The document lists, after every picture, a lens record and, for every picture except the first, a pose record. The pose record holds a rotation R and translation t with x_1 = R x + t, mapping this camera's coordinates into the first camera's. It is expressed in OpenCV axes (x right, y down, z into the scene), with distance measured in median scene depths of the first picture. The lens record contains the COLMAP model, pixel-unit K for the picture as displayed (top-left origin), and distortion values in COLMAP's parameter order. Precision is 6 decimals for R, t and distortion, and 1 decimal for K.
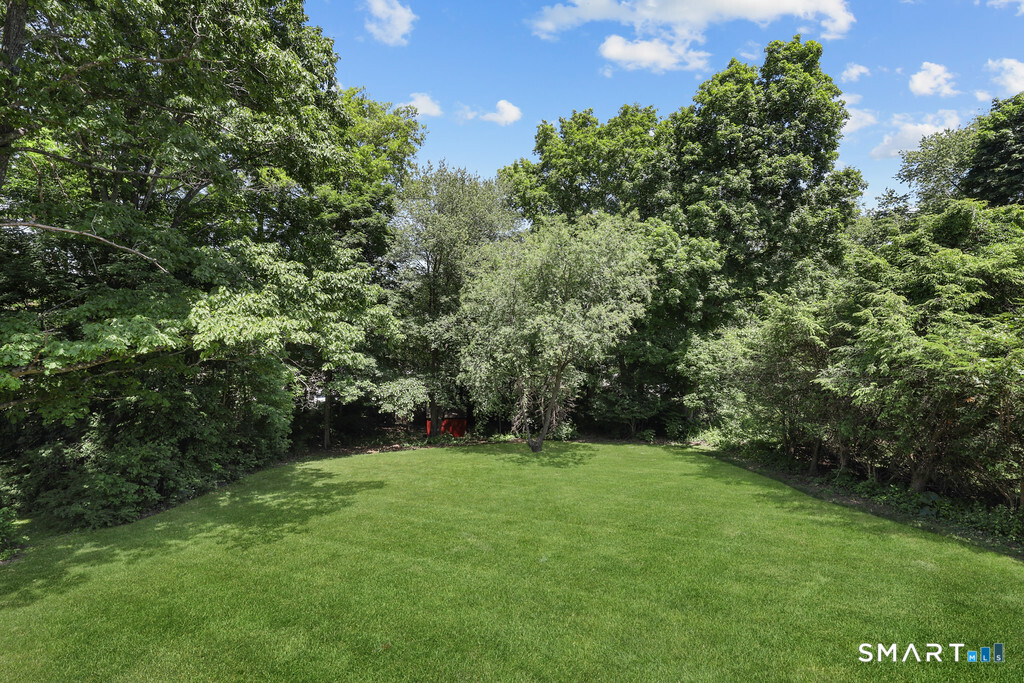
lens RADIAL K [[484.0, 0, 511.5], [0, 484.0, 326.5], [0, 0, 1]] dist [0.001966, 0.001935]
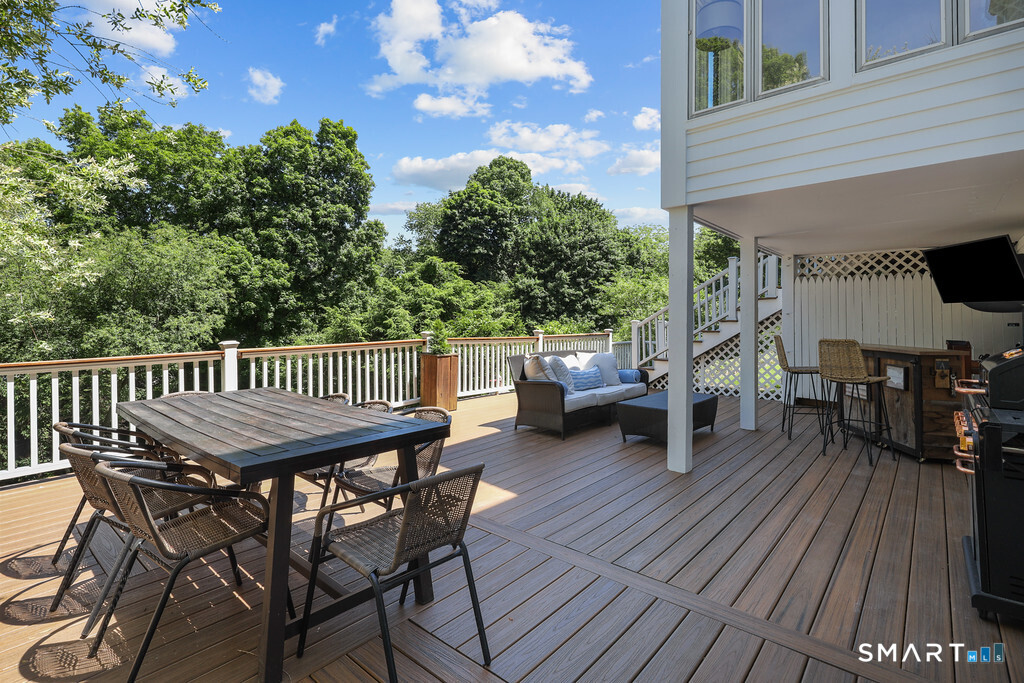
lens RADIAL K [[484.0, 0, 511.5], [0, 484.0, 326.5], [0, 0, 1]] dist [0.001966, 0.001935]
pose [[0.640510, -0.023255, 0.767597, -0.151405], [0.037531, 0.999295, -0.001042, 0.004780], [-0.767032, 0.029477, 0.640932, -0.209361]]
